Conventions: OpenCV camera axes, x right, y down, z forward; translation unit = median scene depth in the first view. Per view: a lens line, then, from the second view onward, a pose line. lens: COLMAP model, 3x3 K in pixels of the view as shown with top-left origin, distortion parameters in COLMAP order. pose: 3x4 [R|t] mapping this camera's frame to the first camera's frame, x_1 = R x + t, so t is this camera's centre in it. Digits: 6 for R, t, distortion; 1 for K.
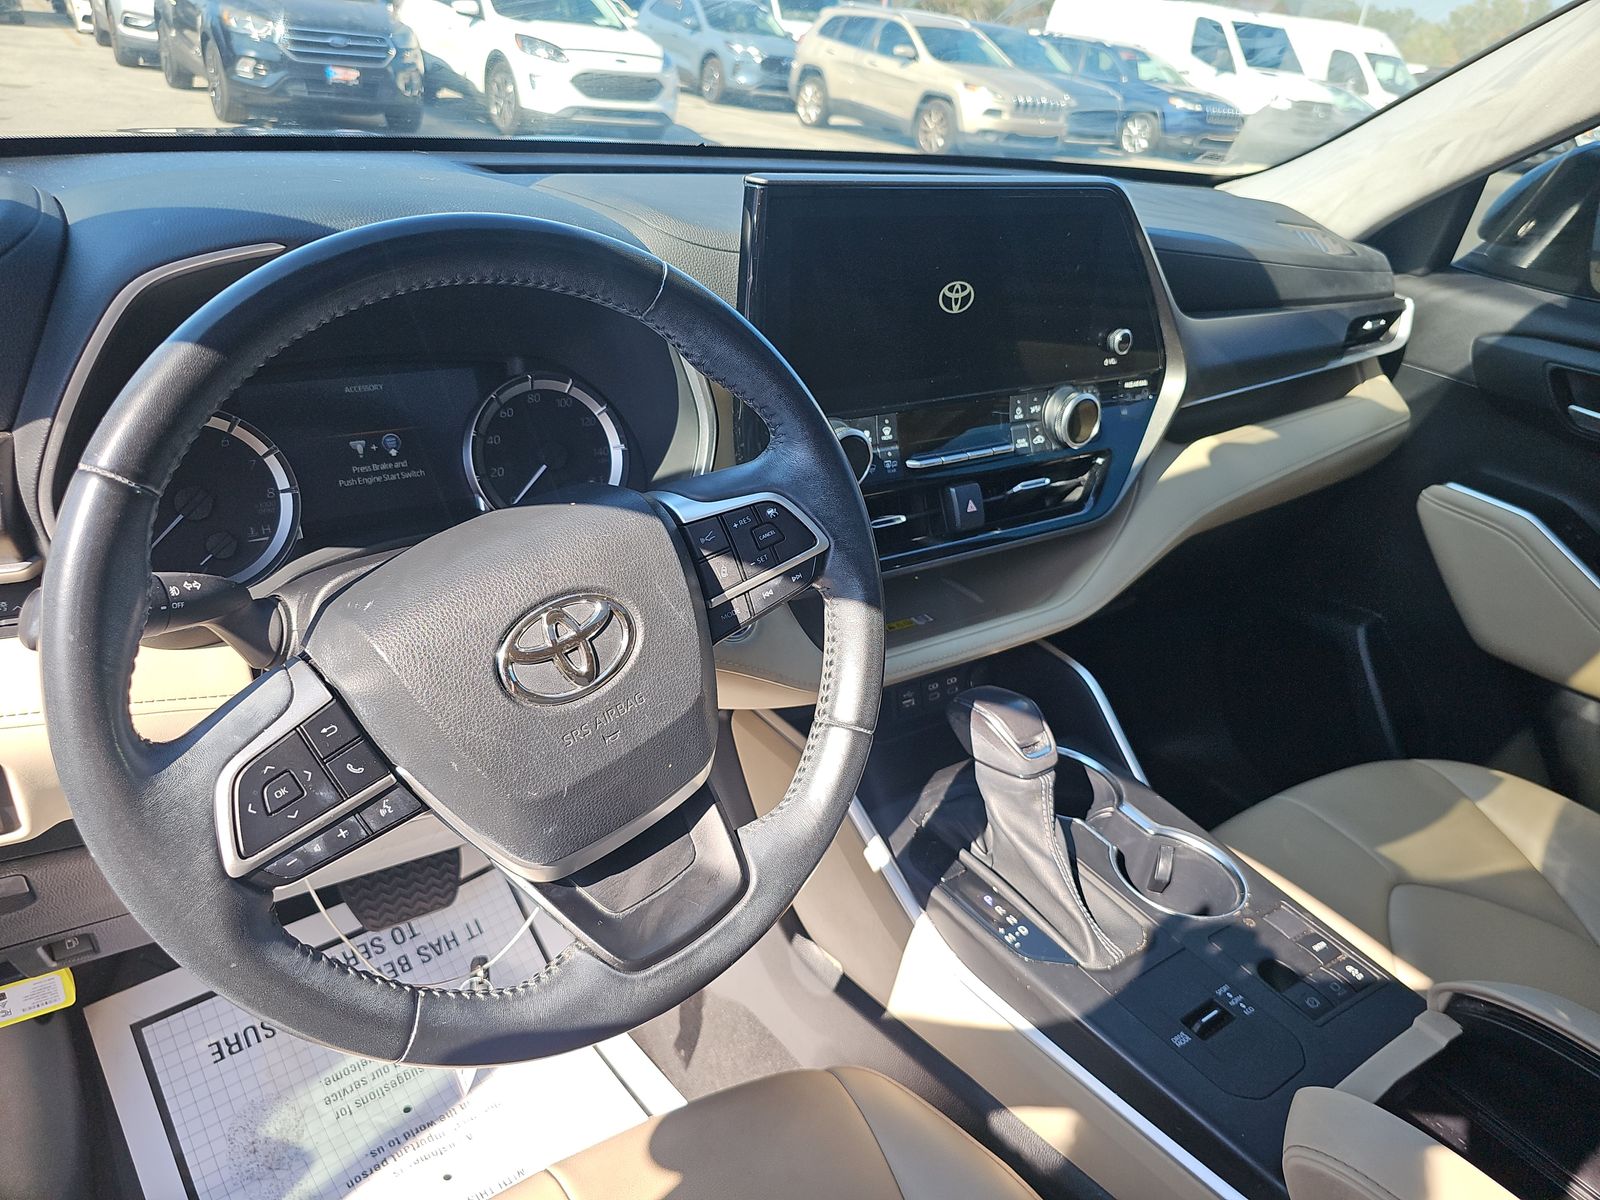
lens RADIAL K [[1102.6, 0, 805.3], [0, 1102.6, 616.5], [0, 0, 1]] dist [0.041334, -0.050942]
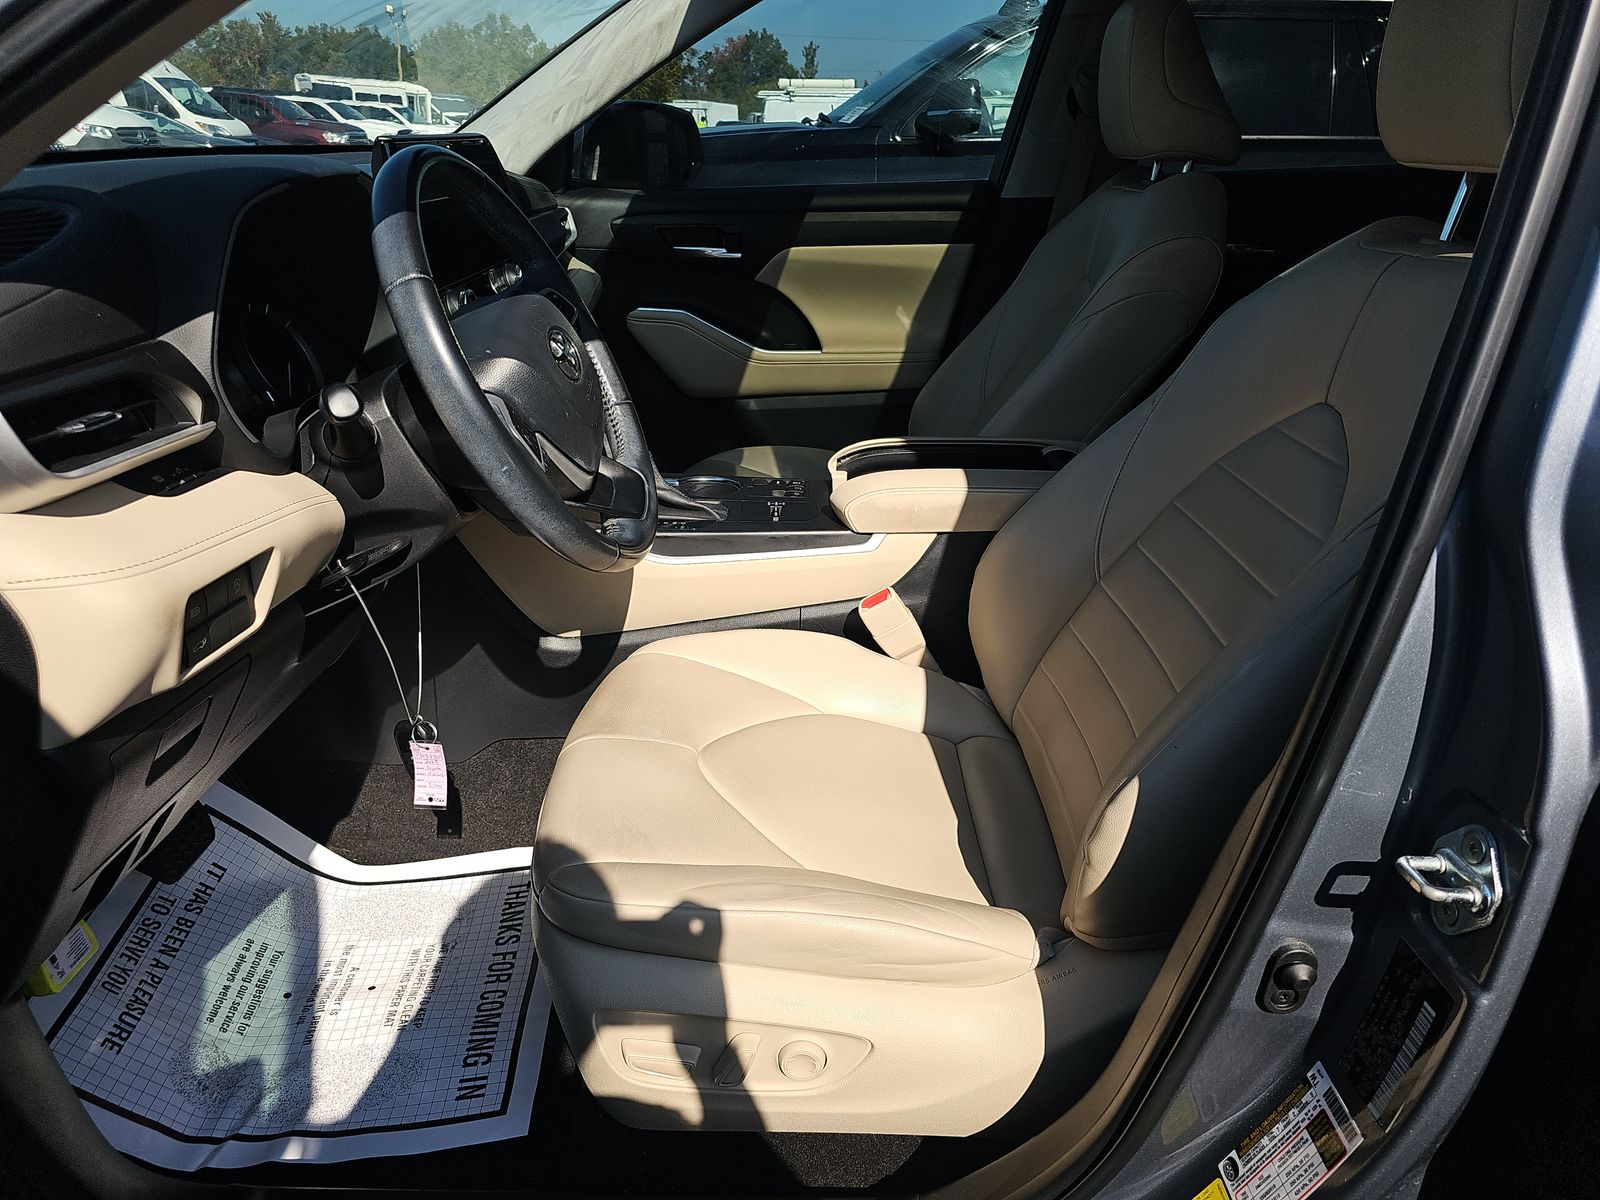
lens RADIAL K [[1102.6, 0, 804.8], [0, 1102.6, 597.2], [0, 0, 1]] dist [0.041334, -0.050942]
pose [[0.569570, -0.398829, 0.718697, -1.286313], [0.431038, 0.889442, 0.151983, 0.246239], [-0.699855, 0.223221, 0.678510, -0.424345]]
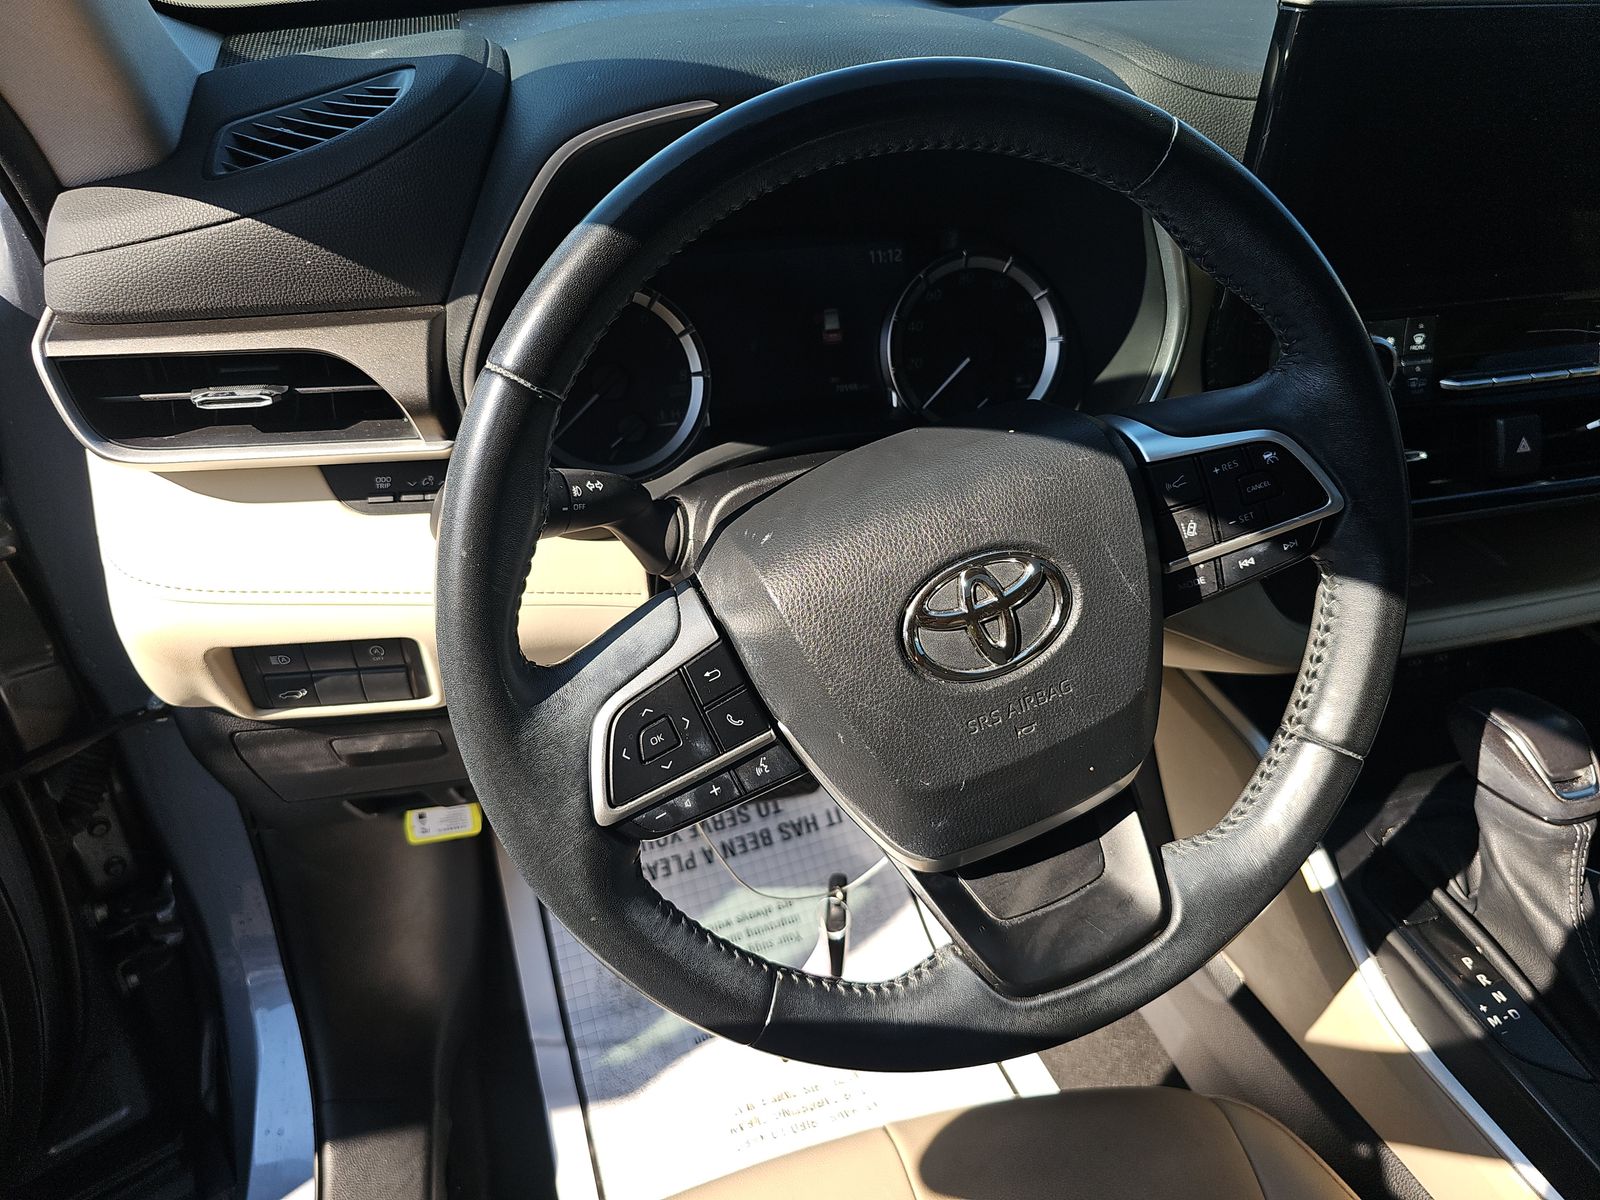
lens RADIAL K [[1102.6, 0, 791.5], [0, 1102.6, 593.2], [0, 0, 1]] dist [0.041334, -0.050942]
pose [[0.933461, 0.135323, -0.332173, -0.069305], [-0.099710, 0.987498, 0.122092, -0.061541], [0.344542, -0.080848, 0.935283, 0.164370]]
